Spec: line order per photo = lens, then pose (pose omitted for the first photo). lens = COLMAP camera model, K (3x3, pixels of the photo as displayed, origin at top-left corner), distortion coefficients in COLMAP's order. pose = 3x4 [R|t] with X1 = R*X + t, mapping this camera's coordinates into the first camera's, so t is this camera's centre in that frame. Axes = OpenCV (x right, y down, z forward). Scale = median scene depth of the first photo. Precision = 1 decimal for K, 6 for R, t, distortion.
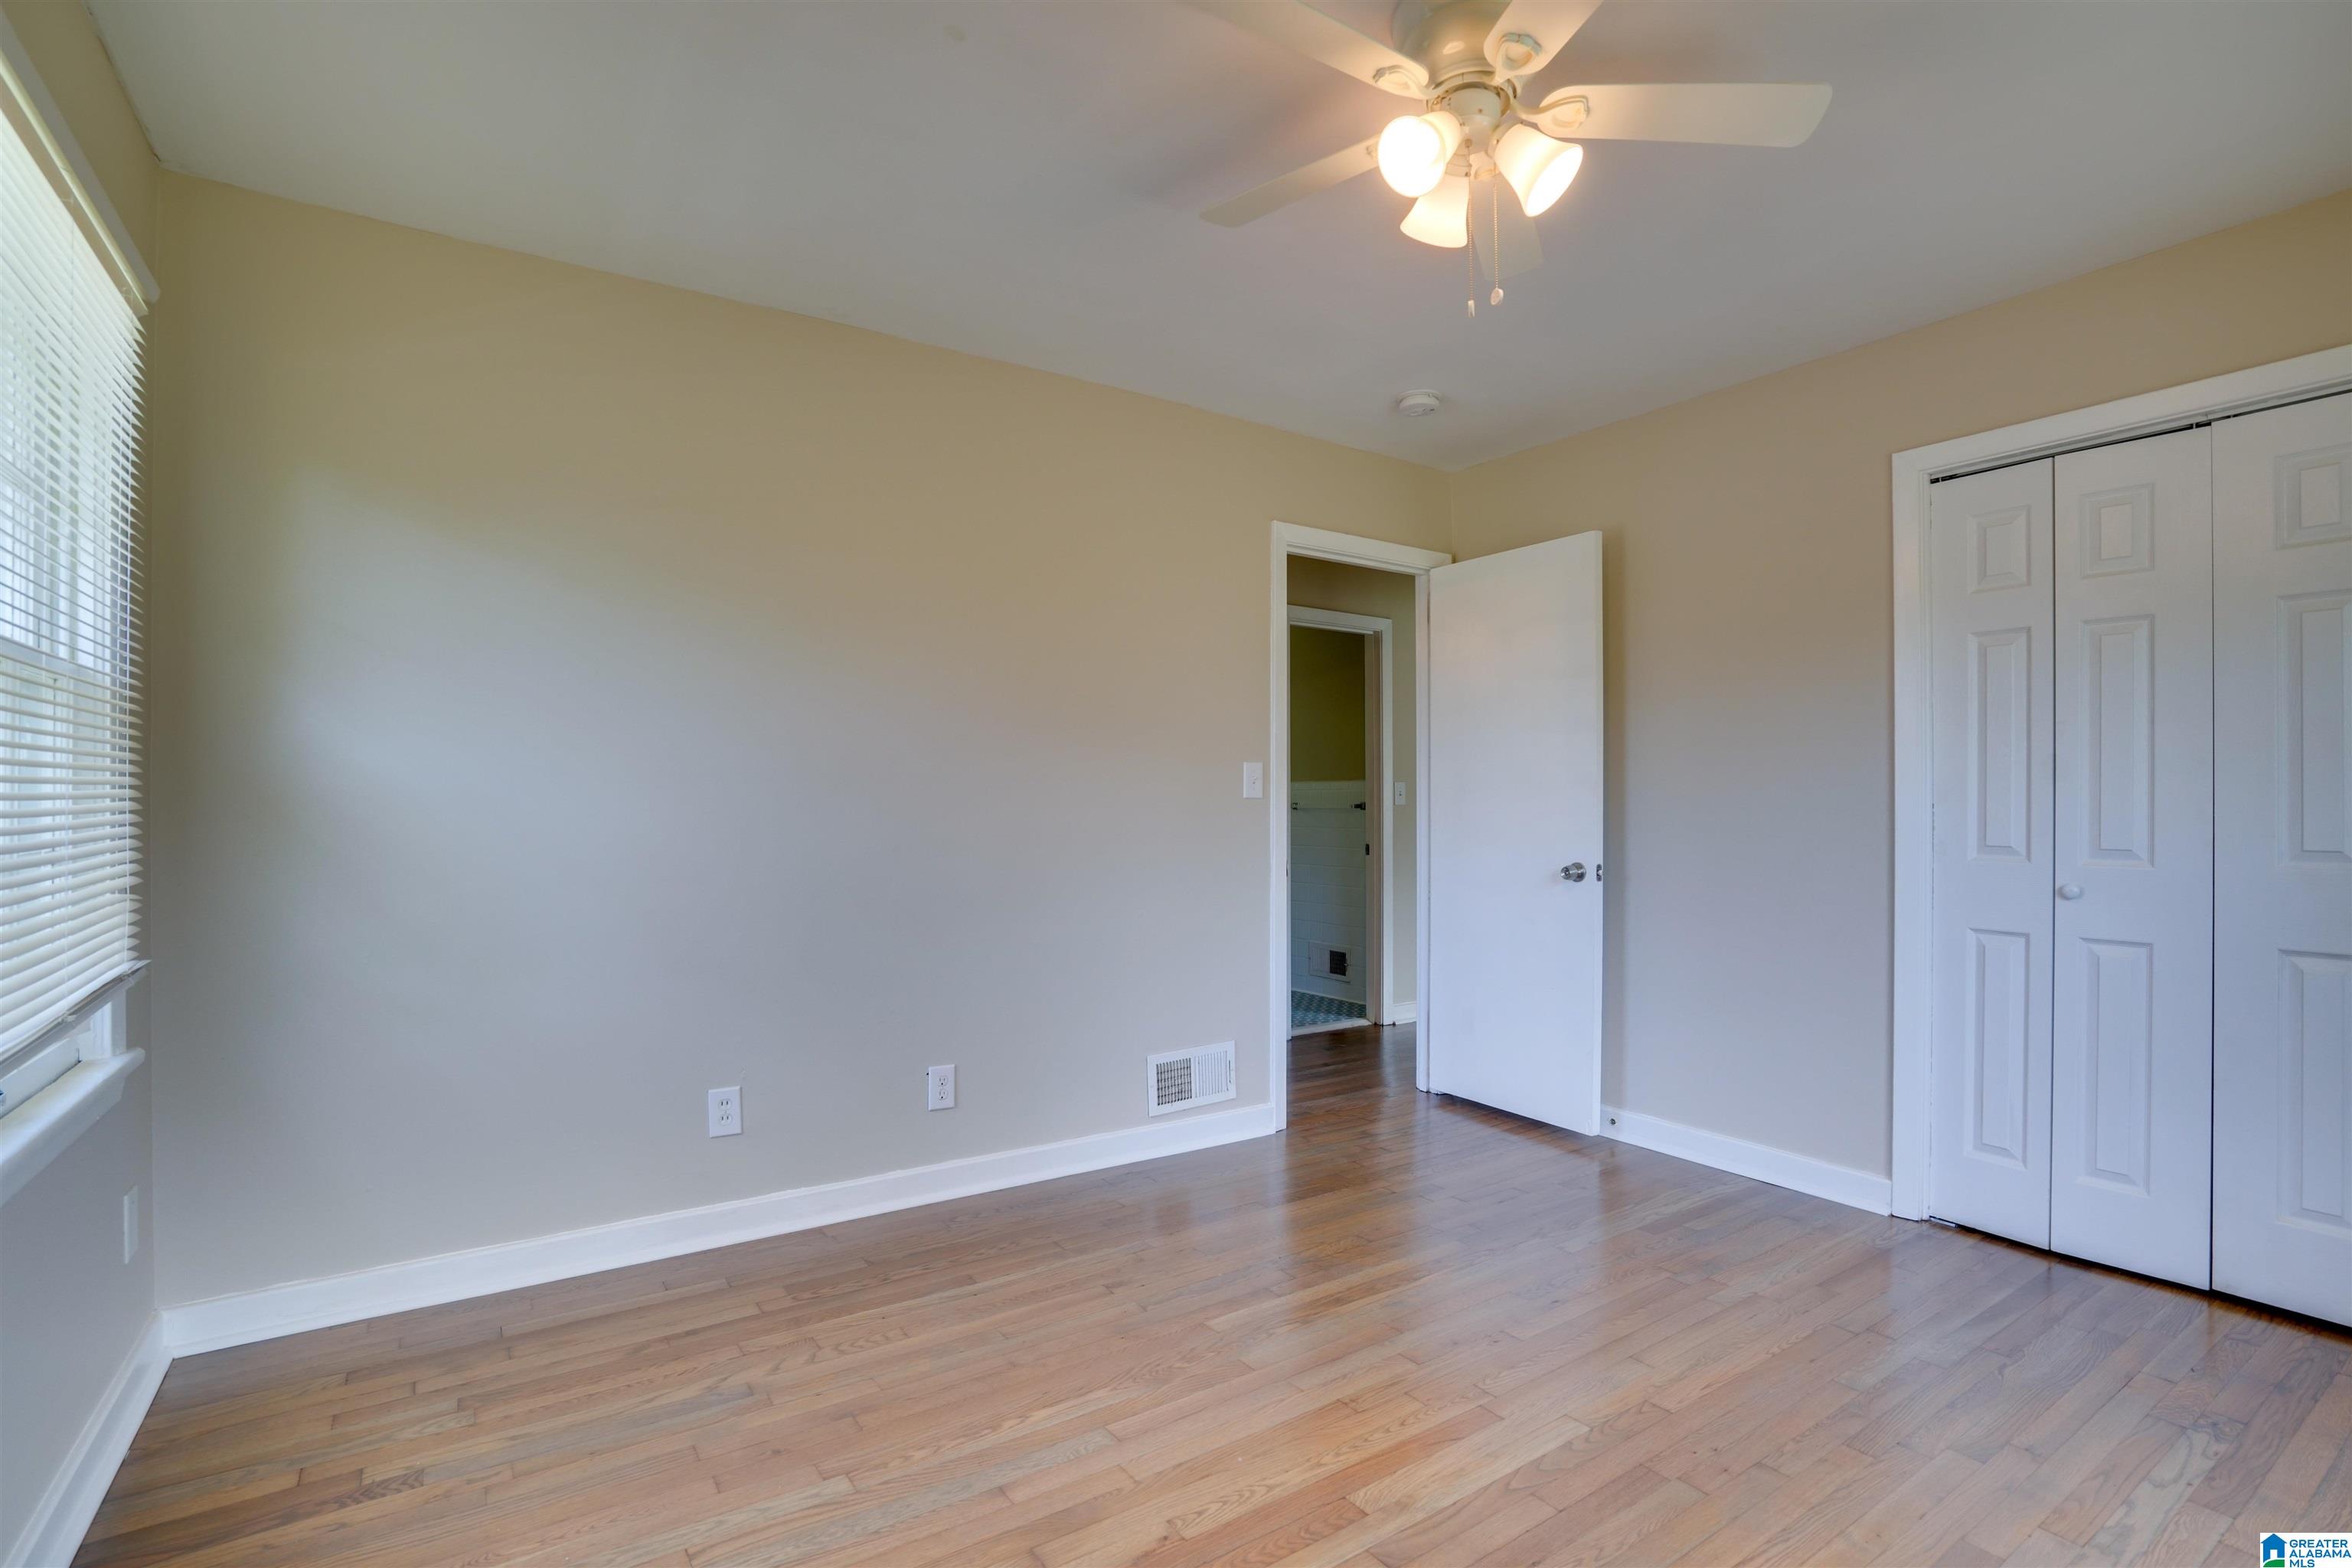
lens RADIAL K [[1085.5, 0, 1176.0], [0, 1085.5, 784.0], [0, 0, 1]] dist [-0.058336, 0.022327]
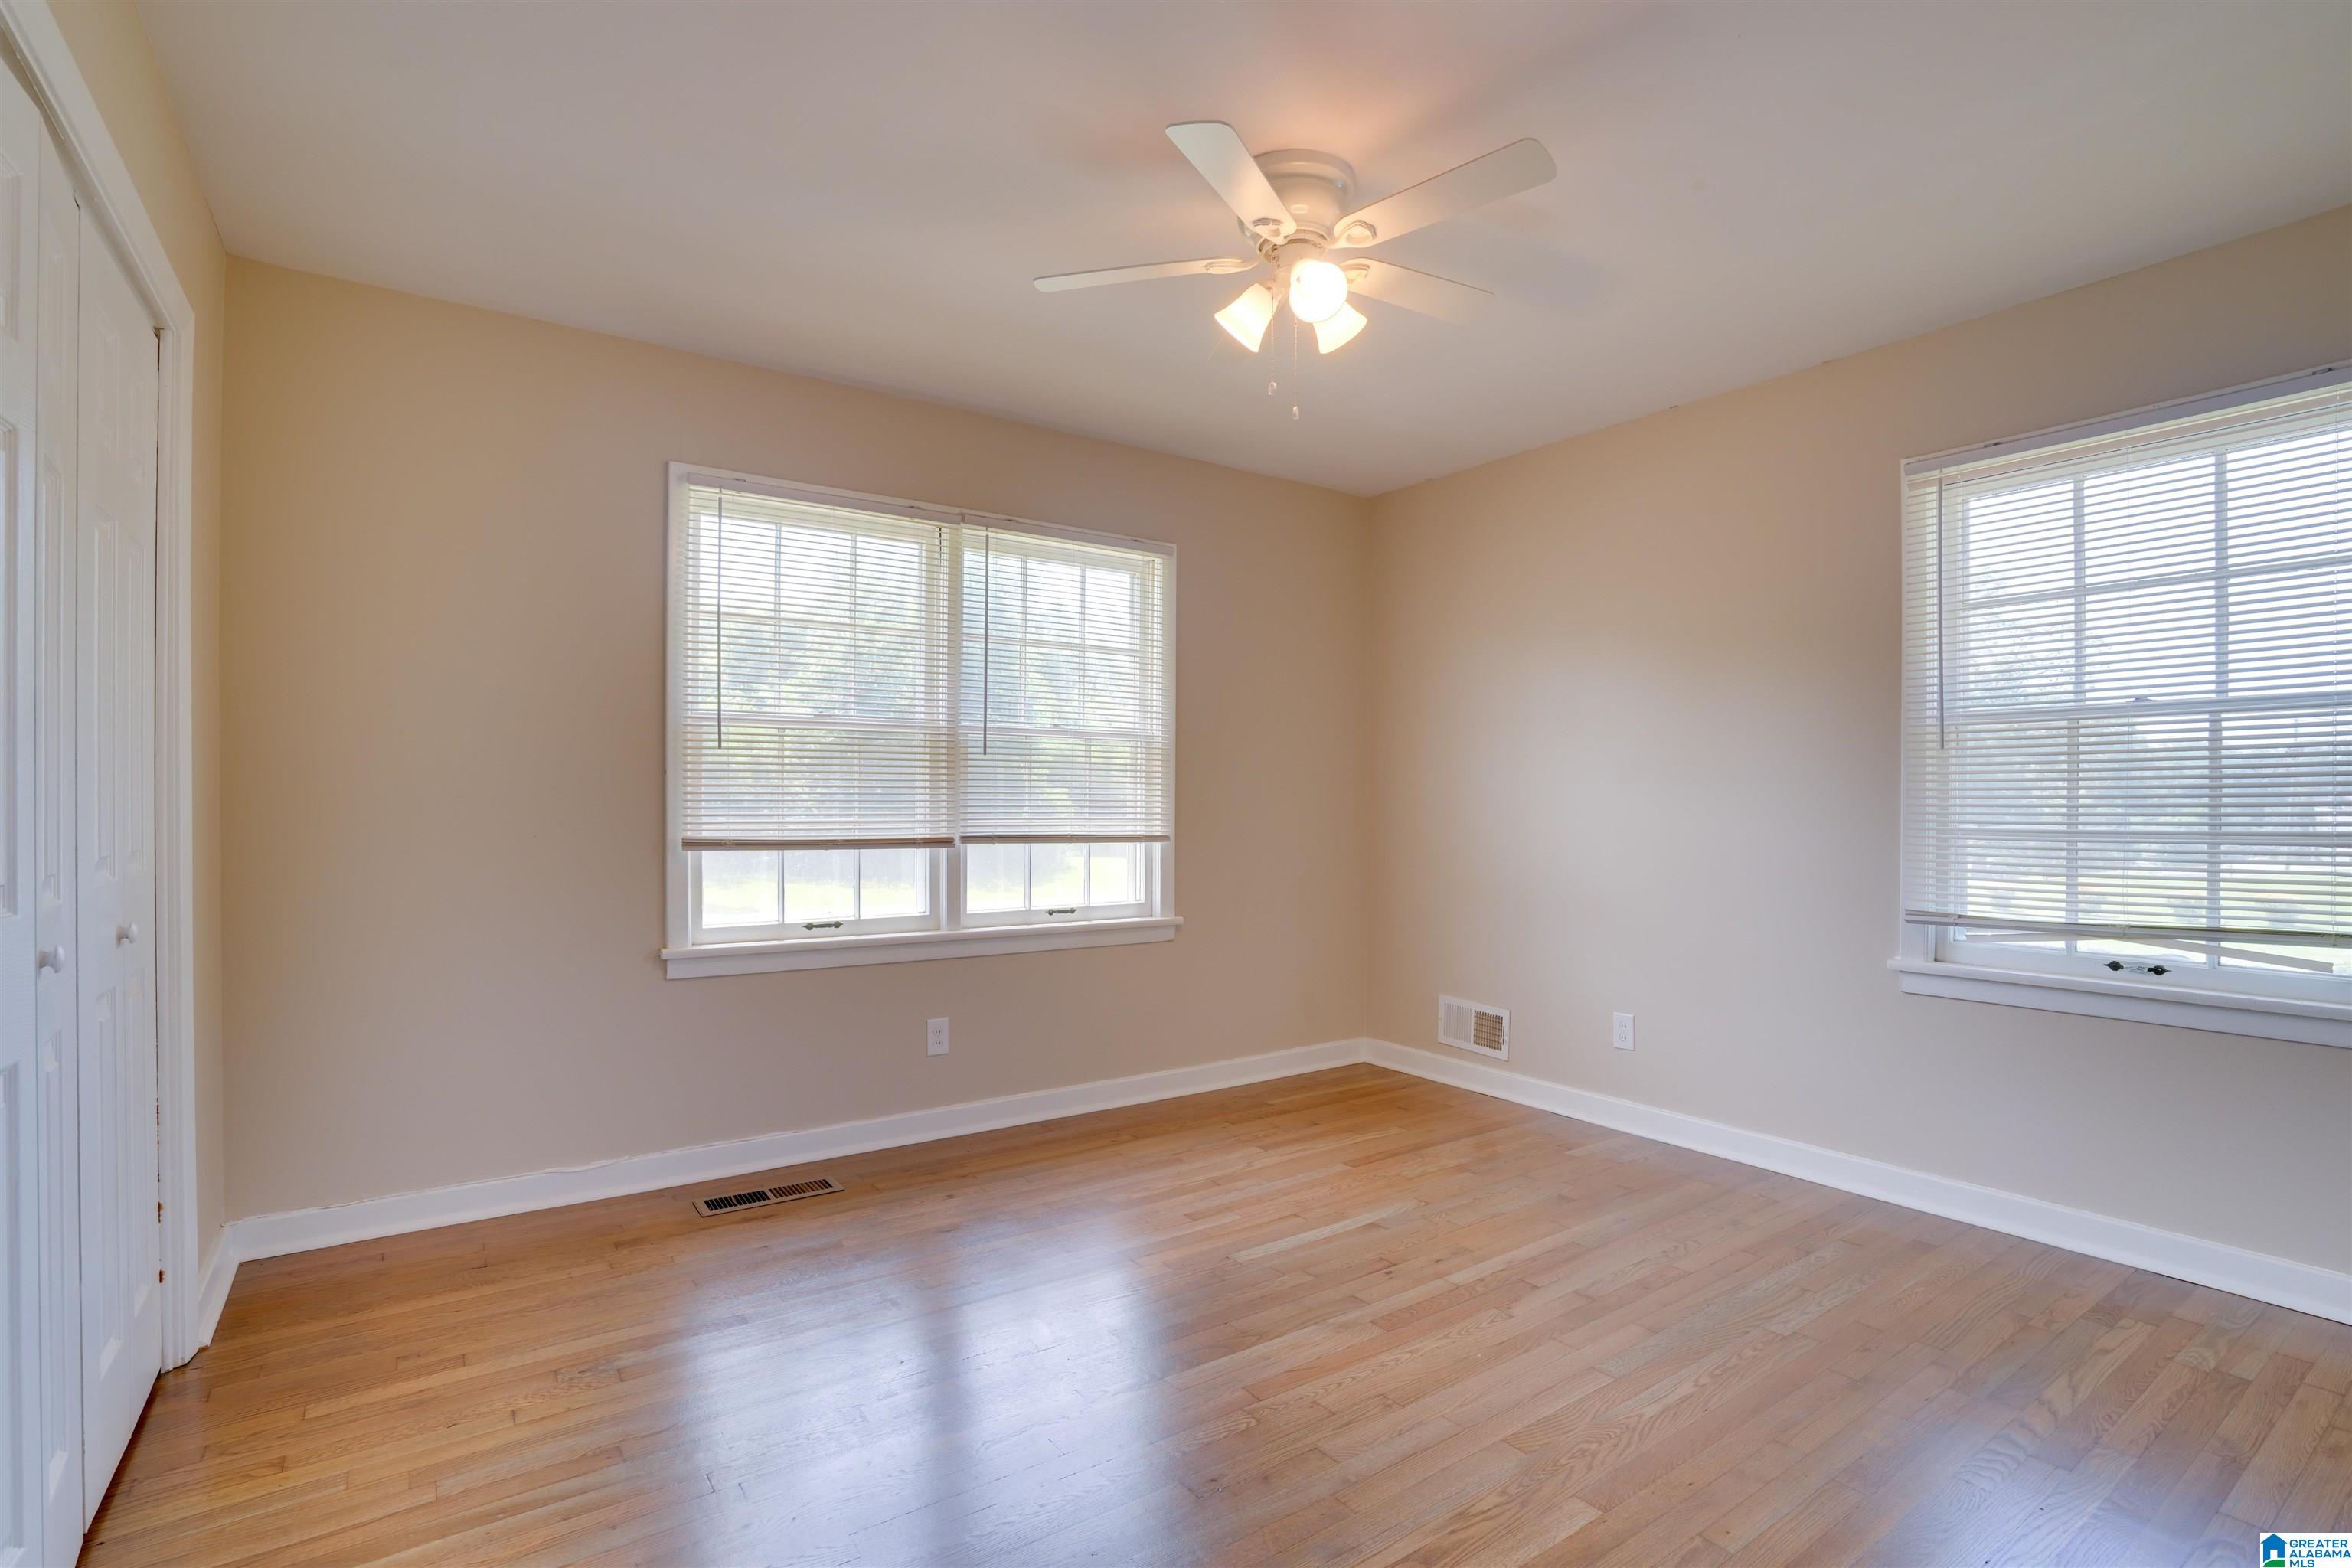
lens RADIAL K [[1085.5, 0, 1176.0], [0, 1085.5, 784.0], [0, 0, 1]] dist [-0.058336, 0.022327]
pose [[-0.999574, -0.004575, -0.028837, 0.423409], [-0.004402, 0.999972, -0.006063, 0.012990], [0.028864, -0.005933, -0.999566, 2.129446]]
